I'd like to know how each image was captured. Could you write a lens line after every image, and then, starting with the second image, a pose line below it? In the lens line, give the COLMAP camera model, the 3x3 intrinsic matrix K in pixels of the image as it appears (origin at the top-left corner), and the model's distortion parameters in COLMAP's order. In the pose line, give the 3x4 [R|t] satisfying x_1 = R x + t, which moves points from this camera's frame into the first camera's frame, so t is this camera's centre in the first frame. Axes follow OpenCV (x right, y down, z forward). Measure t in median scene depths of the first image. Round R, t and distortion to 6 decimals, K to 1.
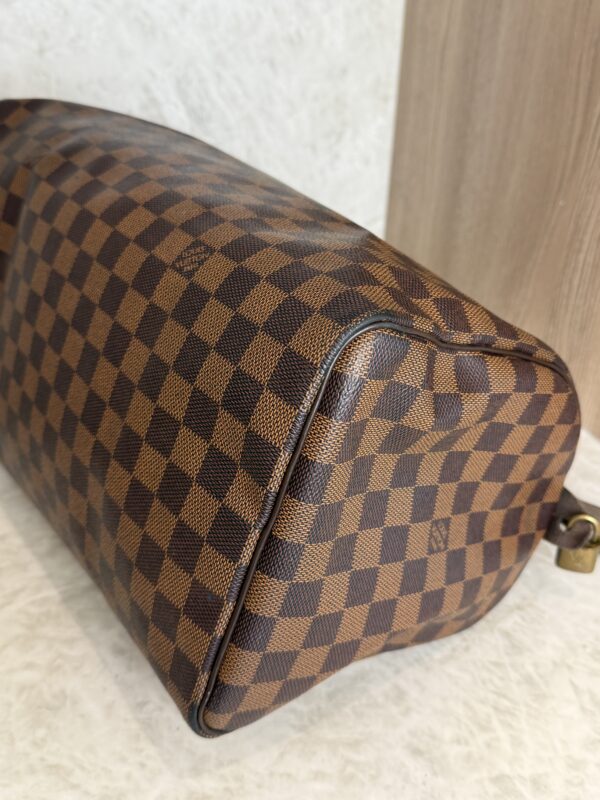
lens RADIAL K [[812.1, 0, 302.1], [0, 812.1, 406.9], [0, 0, 1]] dist [-0.039557, 0.000000]
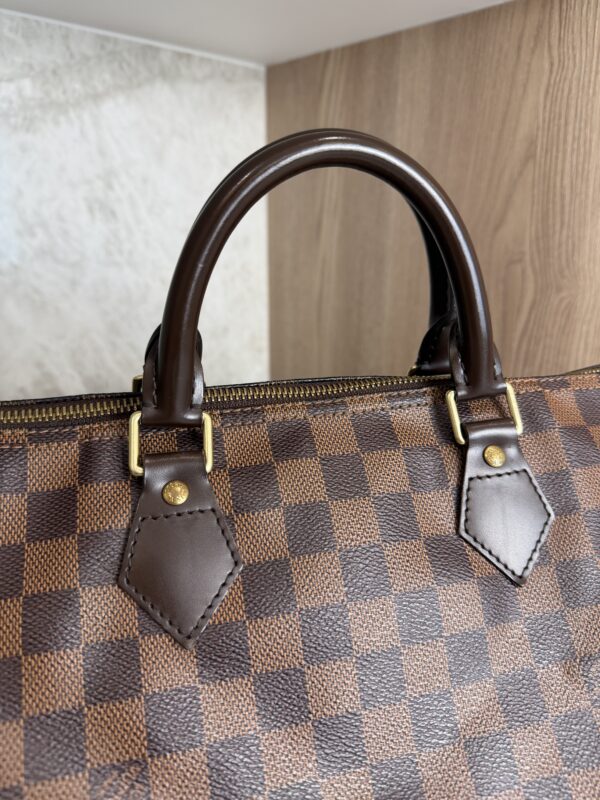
lens RADIAL K [[594.9, 0, 303.5], [0, 594.9, 389.2], [0, 0, 1]] dist [-0.024031, -0.001028]
pose [[0.919831, -0.127041, 0.371176, -0.270984], [0.229269, 0.941813, -0.245814, -0.202457], [-0.318350, 0.311206, 0.895435, 0.465559]]
